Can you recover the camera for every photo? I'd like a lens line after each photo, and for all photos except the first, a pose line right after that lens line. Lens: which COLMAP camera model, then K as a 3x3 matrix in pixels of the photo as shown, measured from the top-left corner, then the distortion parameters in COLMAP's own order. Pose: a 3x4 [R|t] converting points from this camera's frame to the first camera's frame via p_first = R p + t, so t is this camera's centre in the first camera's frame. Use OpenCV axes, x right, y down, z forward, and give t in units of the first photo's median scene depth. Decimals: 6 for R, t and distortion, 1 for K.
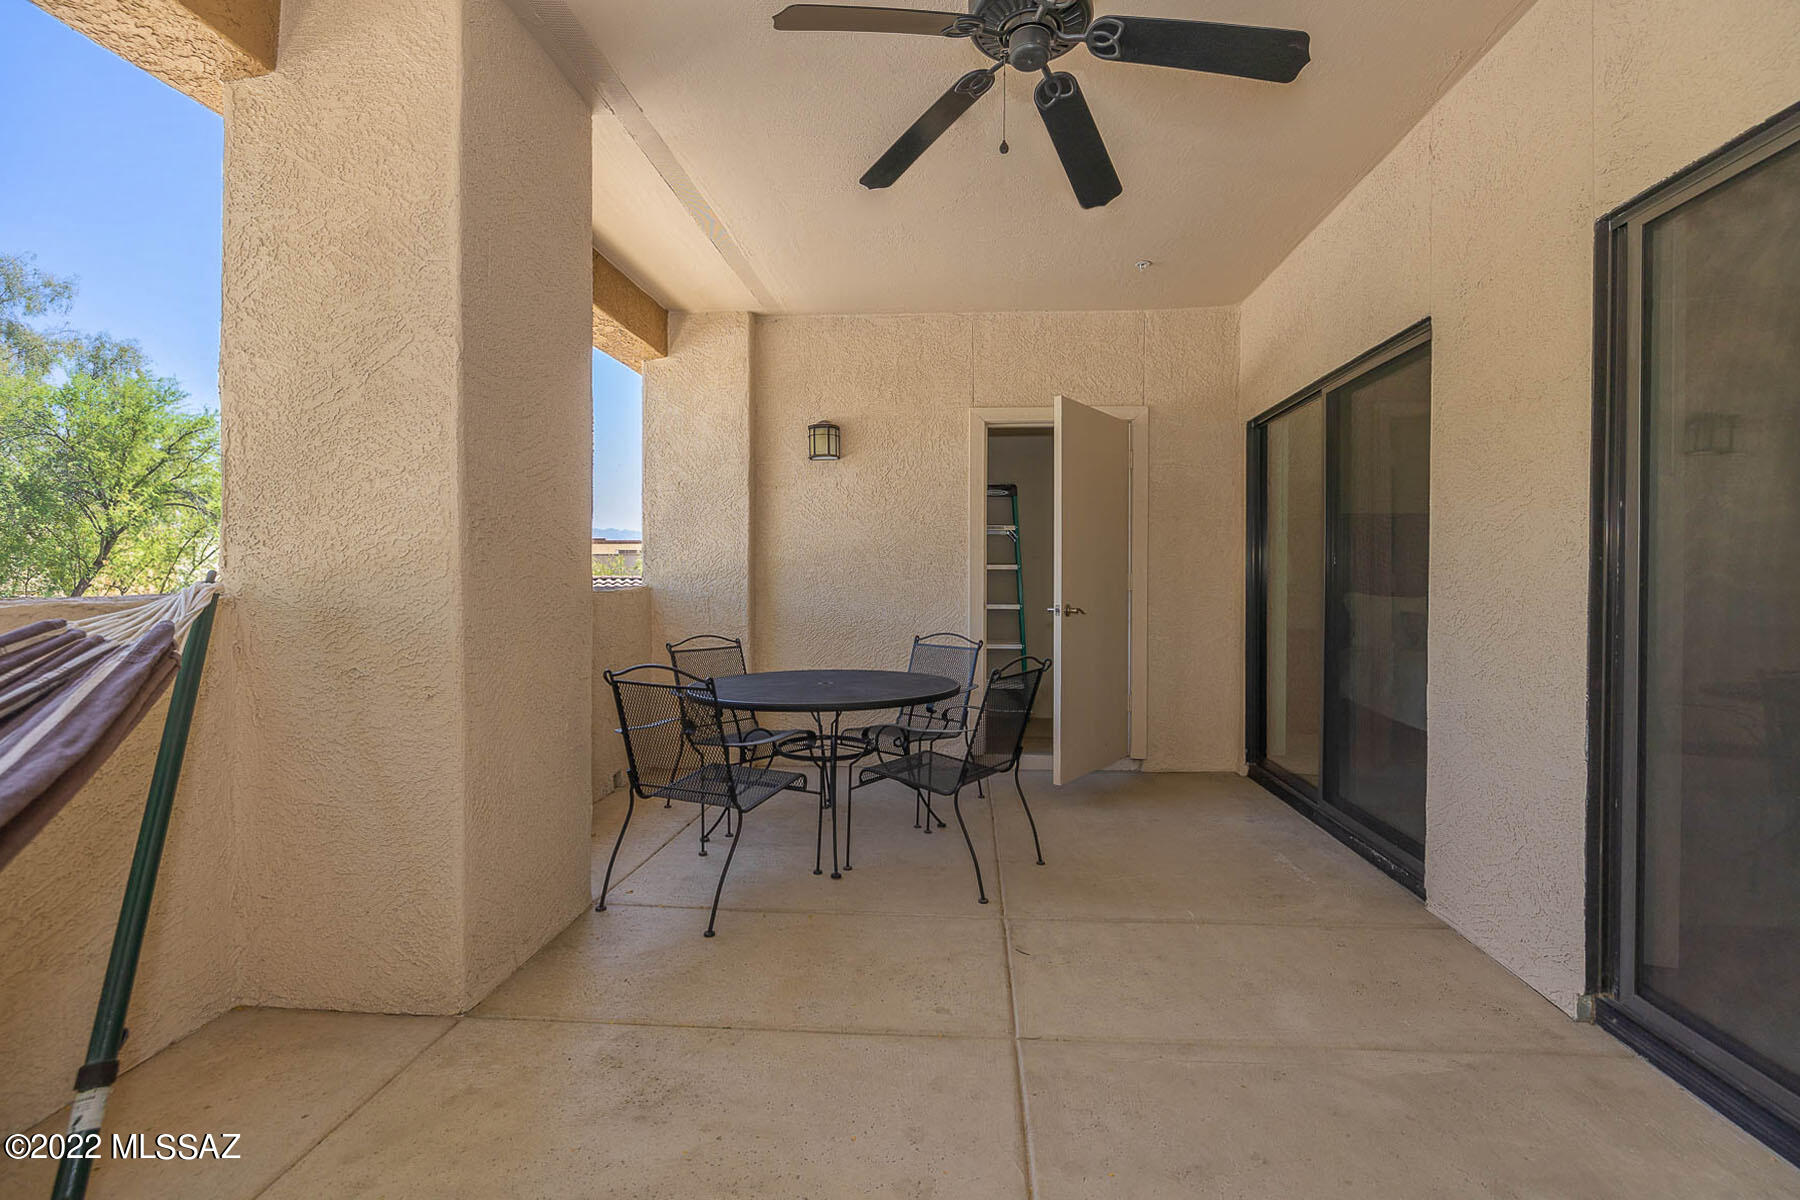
lens RADIAL K [[776.3, 0, 956.1], [0, 776.3, 575.2], [0, 0, 1]] dist [0.004847, -0.001208]
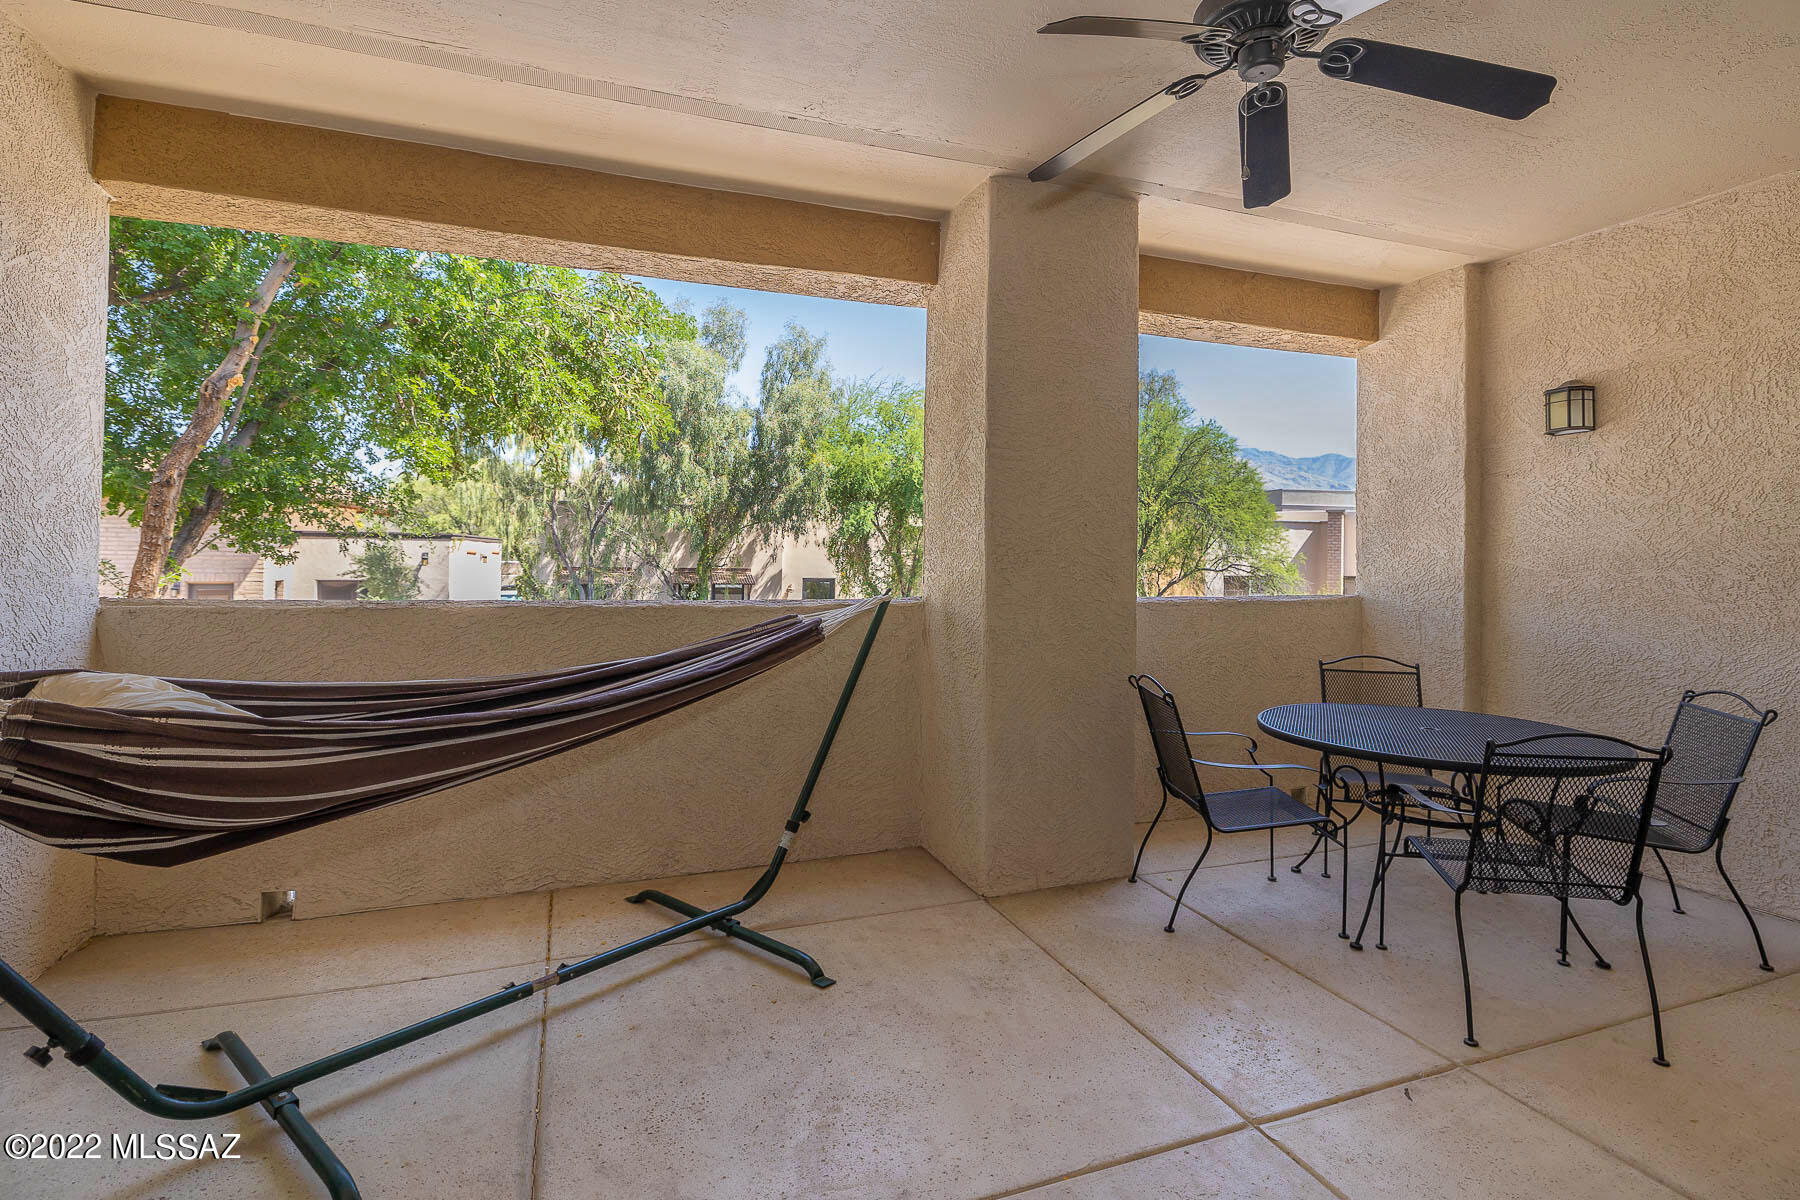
lens RADIAL K [[898.2, 0, 873.4], [0, 898.2, 532.9], [0, 0, 1]] dist [0.000966, 0.000981]
pose [[0.387693, -0.021045, -0.921548, 0.385601], [-0.004045, 0.999691, -0.024531, -0.034030], [0.921780, 0.013238, 0.387488, 0.068077]]
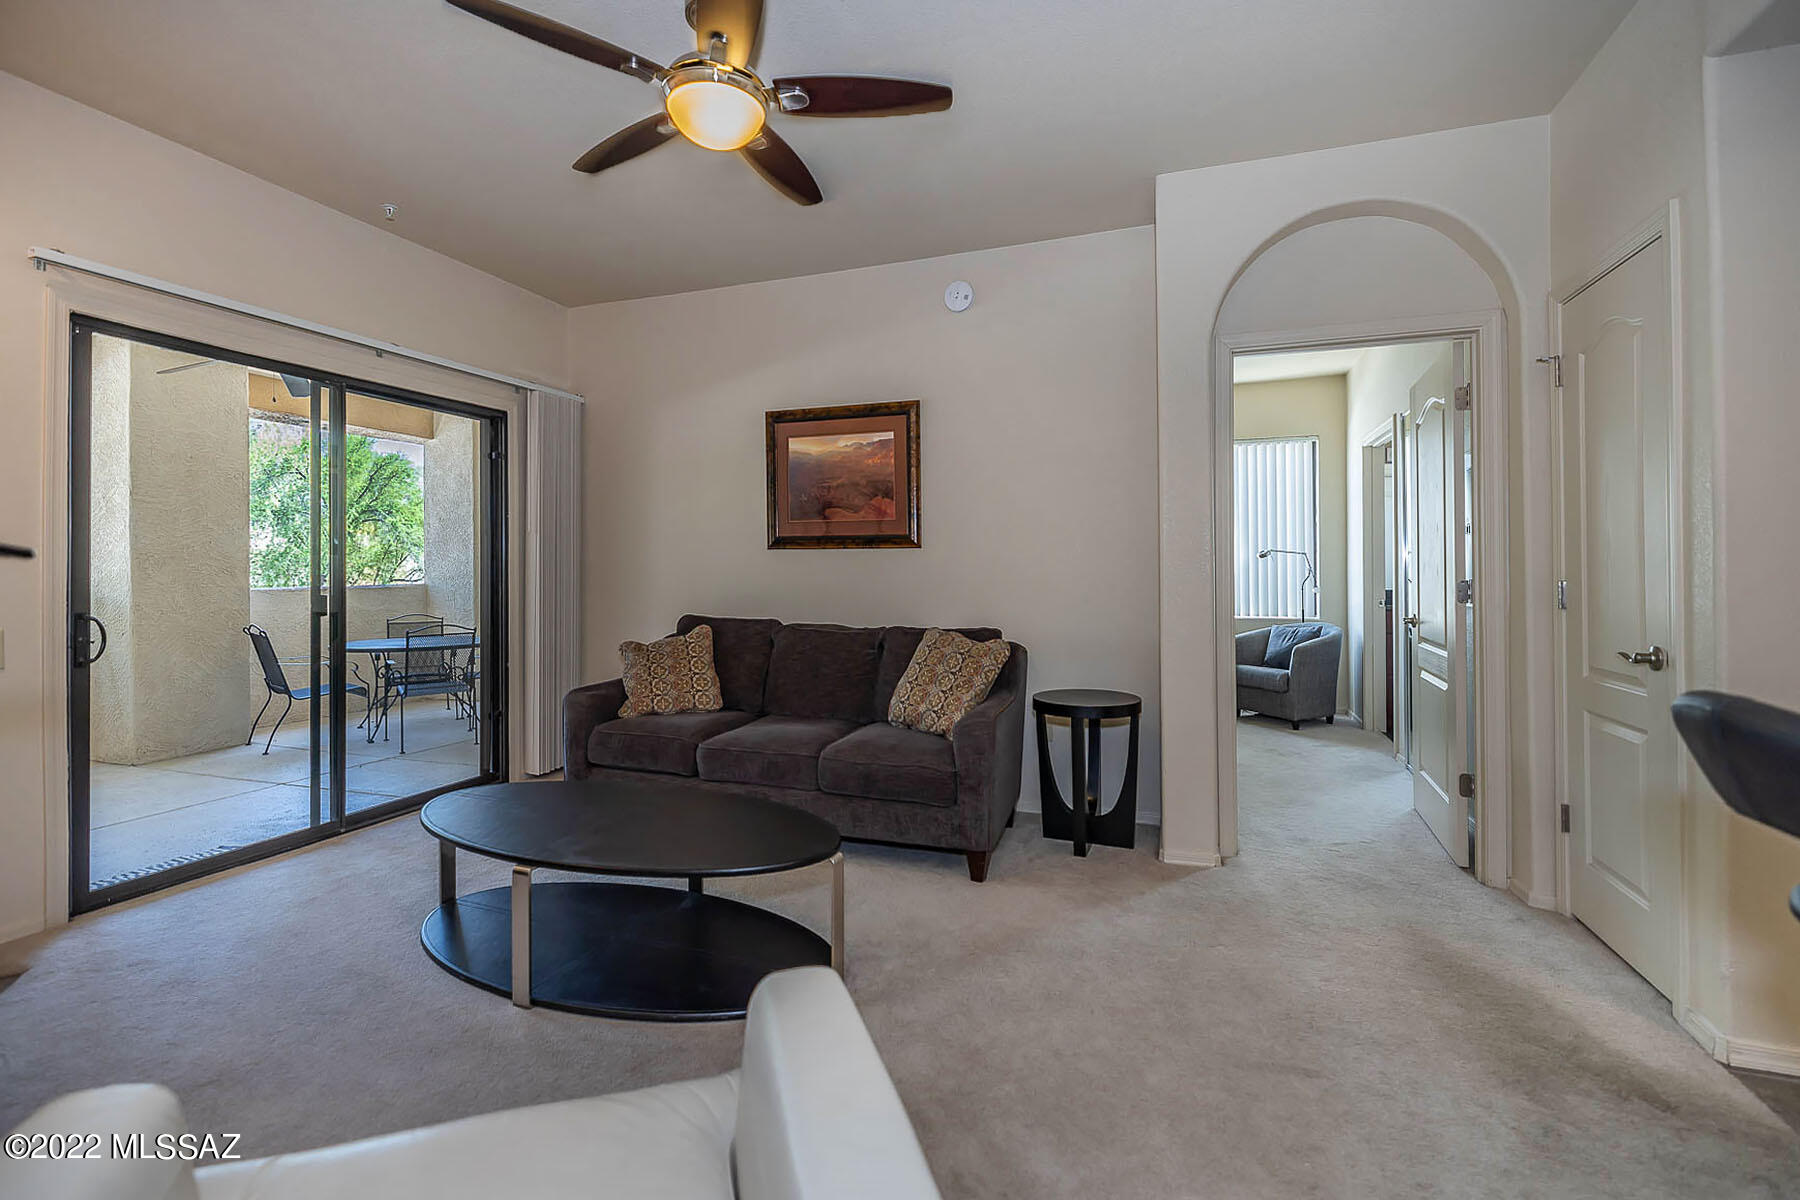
lens RADIAL K [[812.1, 0, 901.1], [0, 812.1, 568.8], [0, 0, 1]] dist [0.004149, -0.001091]
pose [[0.958237, -0.008924, -0.285835, 1.094978], [0.010714, 0.999932, 0.004699, -0.015660], [0.285773, -0.007565, 0.958267, -0.341770]]
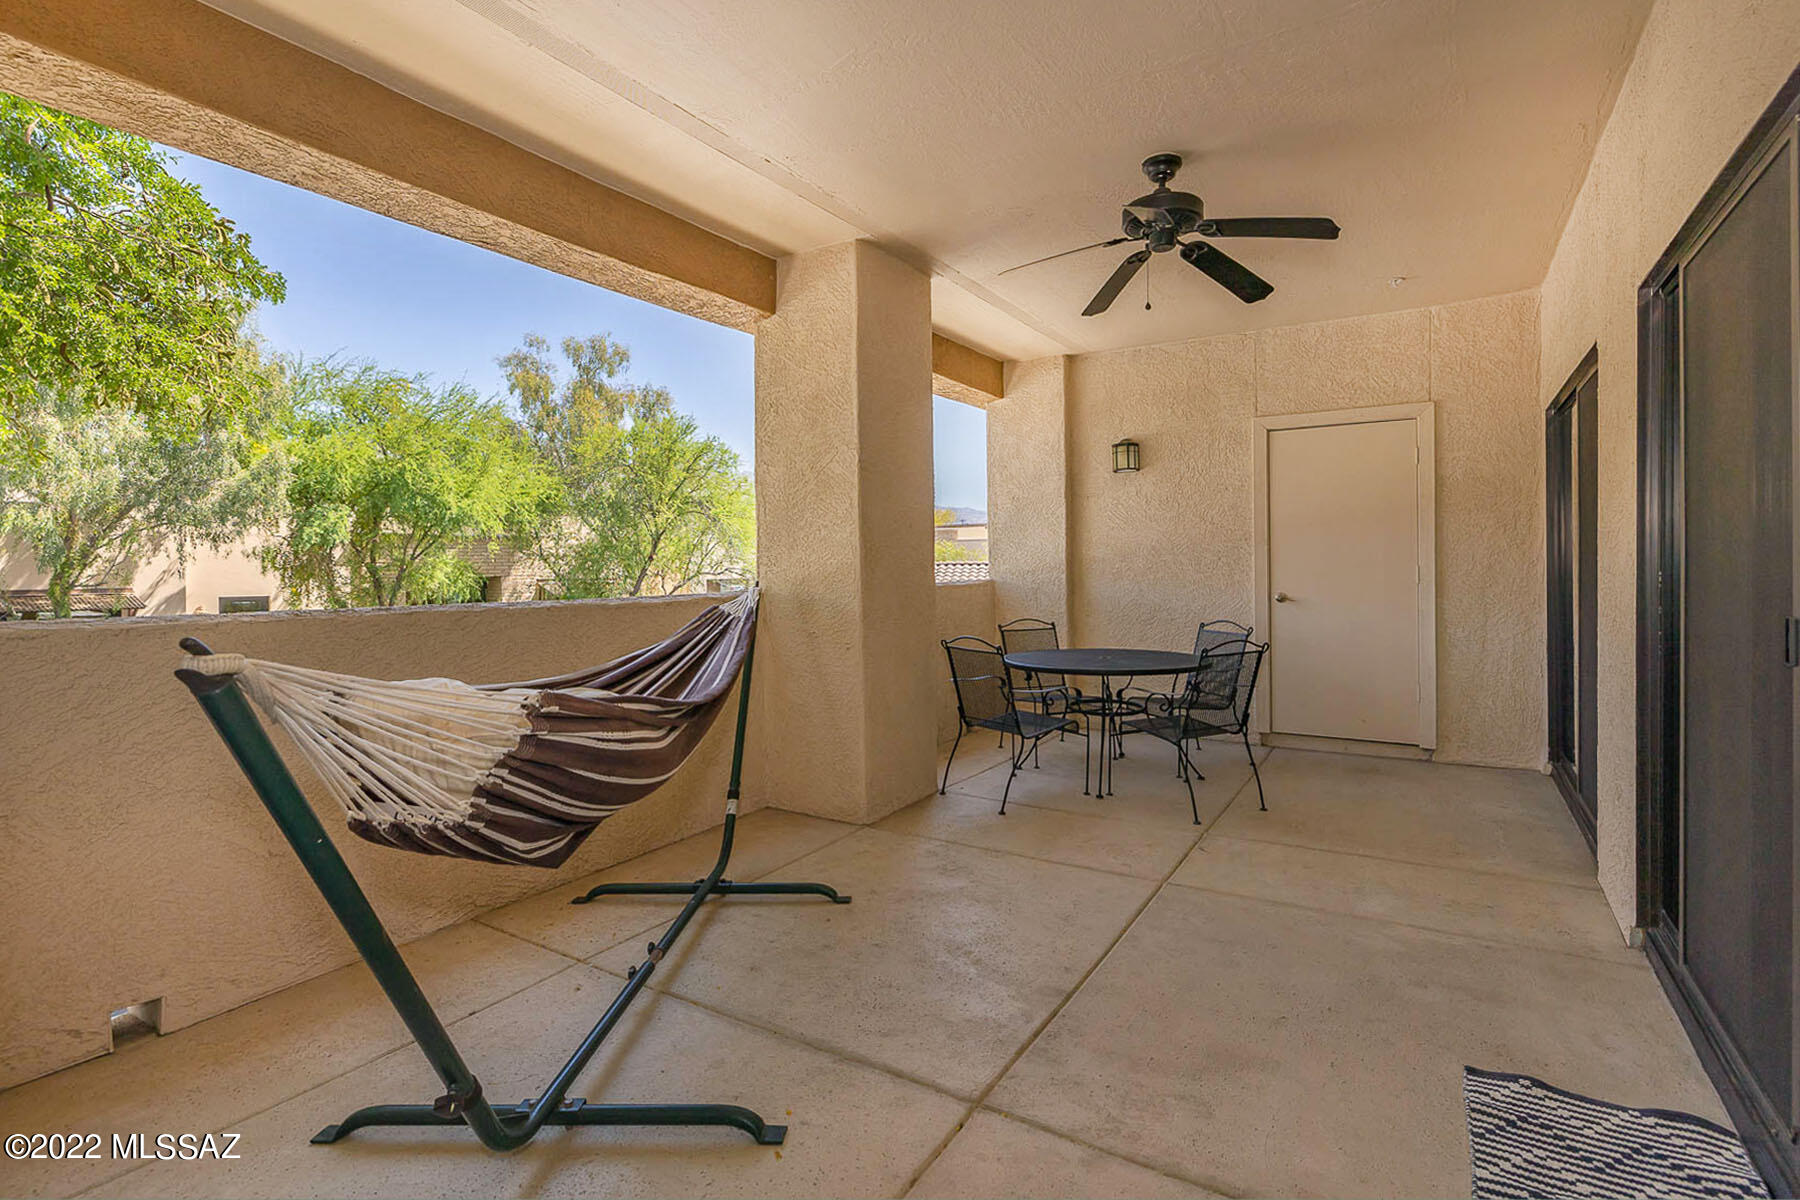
lens RADIAL K [[858.1, 0, 945.5], [0, 858.1, 554.7], [0, 0, 1]] dist [0.010432, 0.000303]
pose [[0.882151, -0.015472, -0.470713, 0.216671], [0.015130, 0.999875, -0.004511, -0.023232], [0.470724, -0.003142, 0.882275, -0.303047]]
